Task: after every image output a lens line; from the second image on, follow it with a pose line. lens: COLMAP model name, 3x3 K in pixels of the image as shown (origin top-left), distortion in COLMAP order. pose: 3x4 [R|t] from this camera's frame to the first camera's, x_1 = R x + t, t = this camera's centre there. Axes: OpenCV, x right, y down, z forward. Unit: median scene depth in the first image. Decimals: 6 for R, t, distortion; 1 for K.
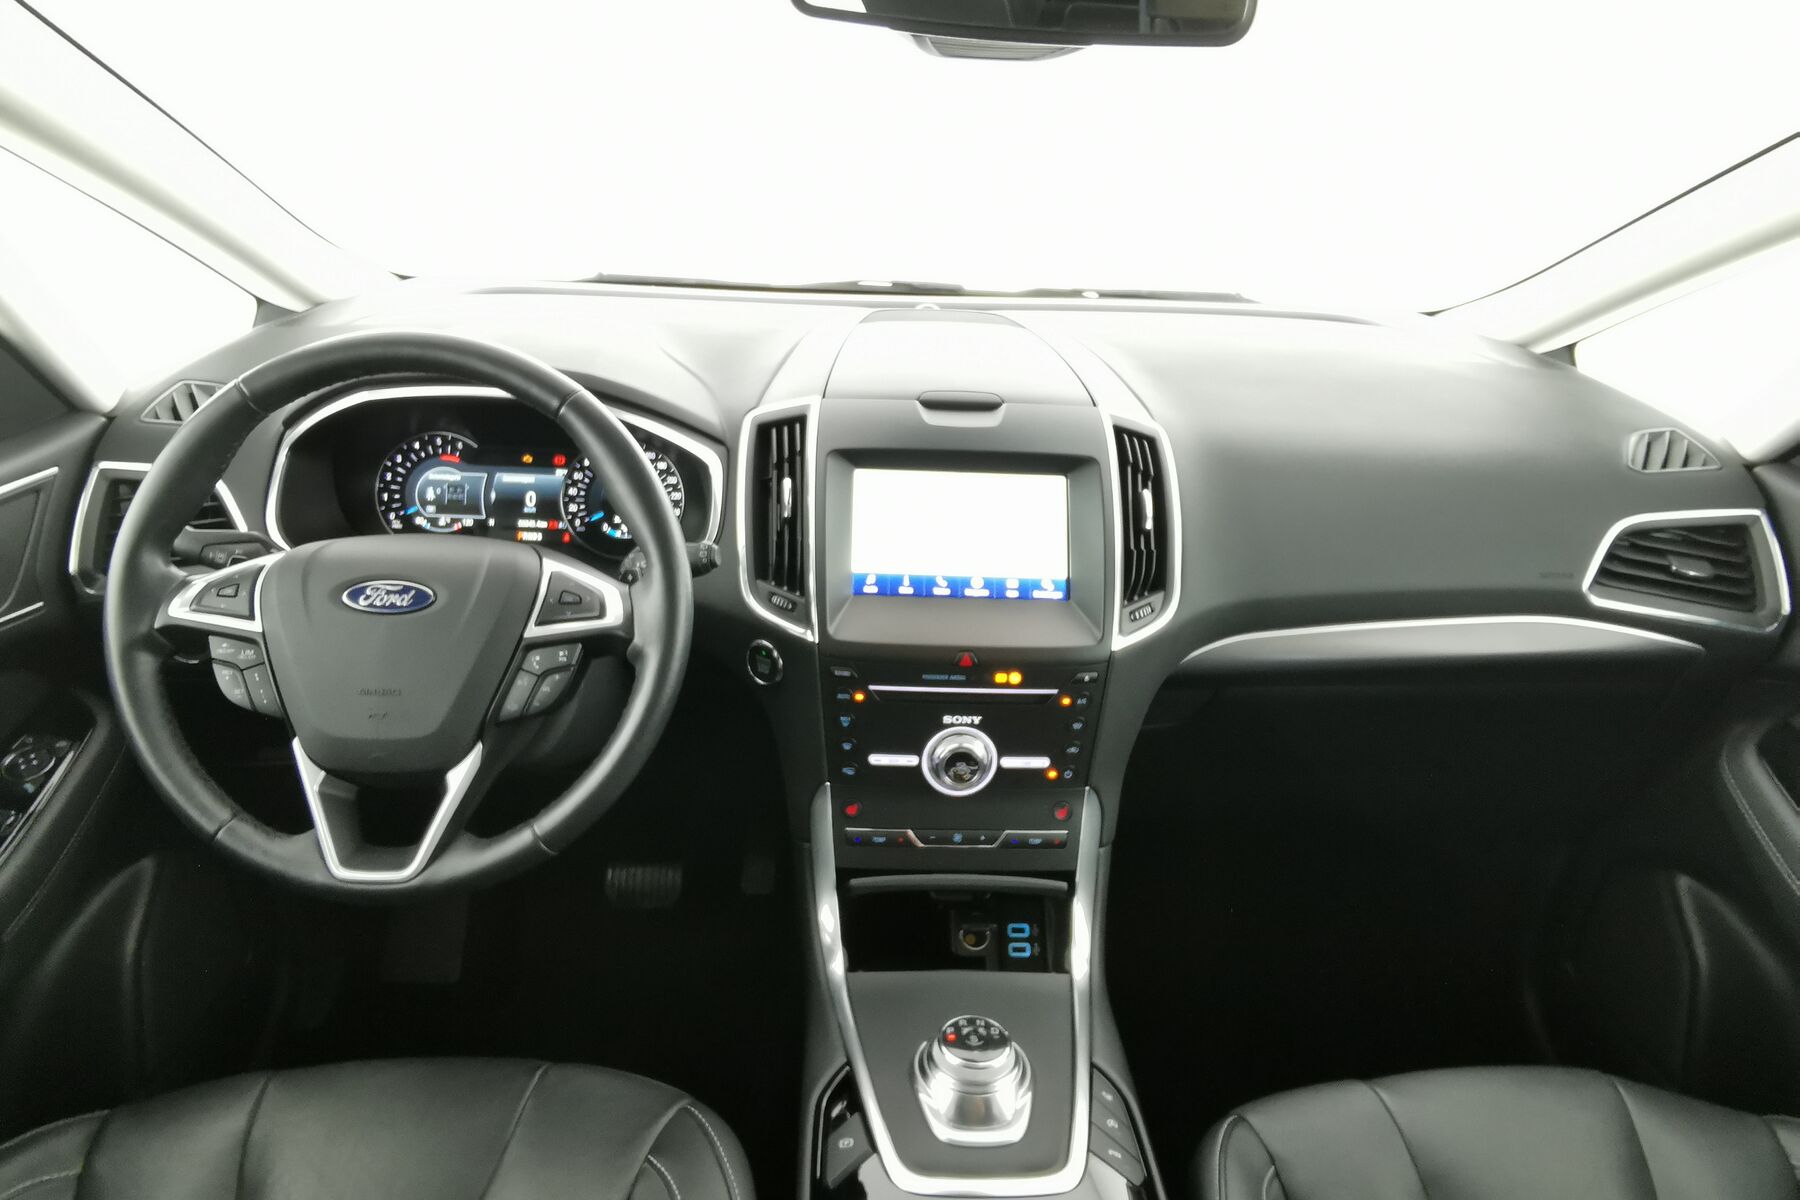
lens RADIAL K [[978.0, 0, 901.9], [0, 978.0, 584.9], [0, 0, 1]] dist [0.053958, -0.111606]
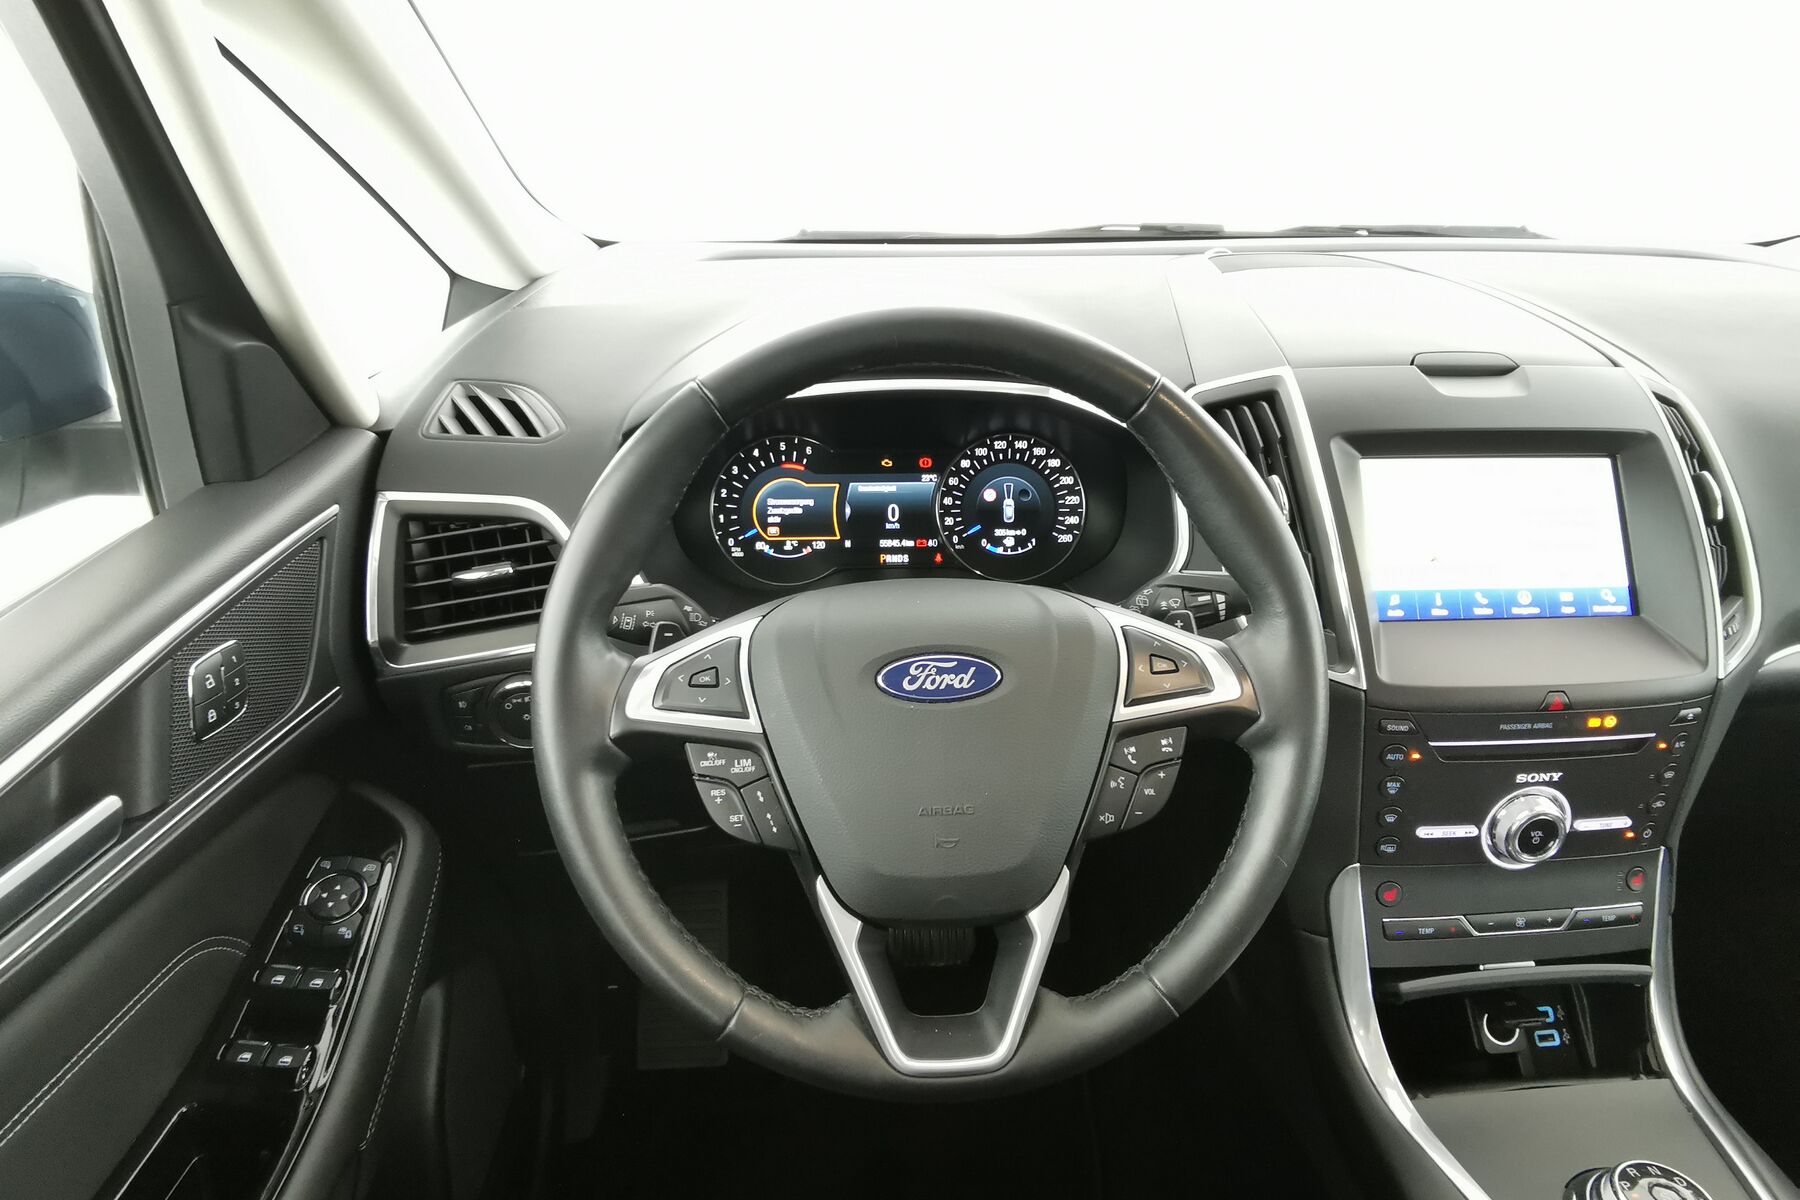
lens RADIAL K [[1015.6, 0, 900.0], [0, 1015.6, 600.0], [0, 0, 1]] dist [-0.048740, -0.001891]
pose [[0.998936, -0.045873, -0.004809, -0.427388], [0.046047, 0.997858, 0.046464, -0.062560], [0.002667, -0.046636, 0.998908, 0.206195]]
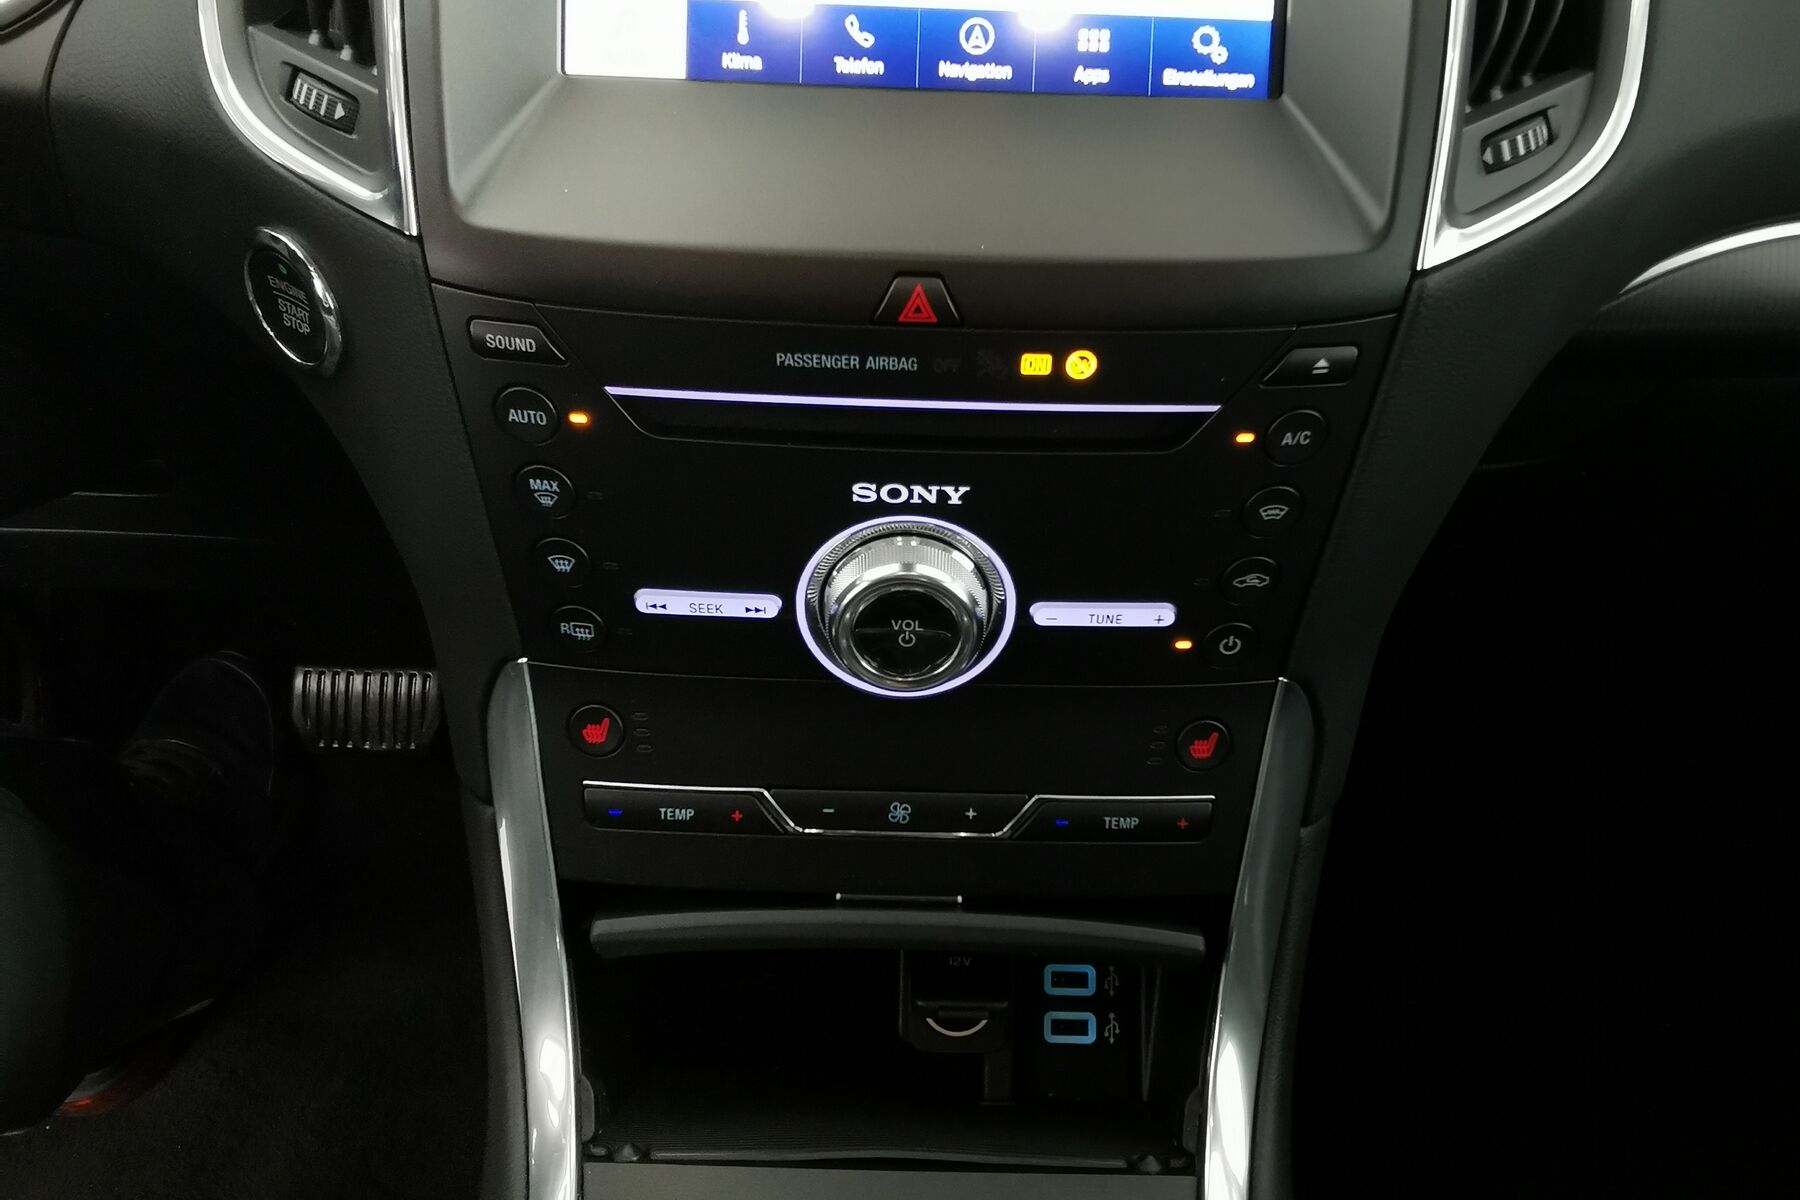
lens RADIAL K [[1353.1, 0, 899.2], [0, 1353.1, 564.1], [0, 0, 1]] dist [0.040977, -0.003418]
pose [[0.998878, 0.018220, -0.043711, 0.075779], [-0.004558, 0.955732, 0.294205, 0.029748], [0.047136, -0.293675, 0.954742, 0.559047]]
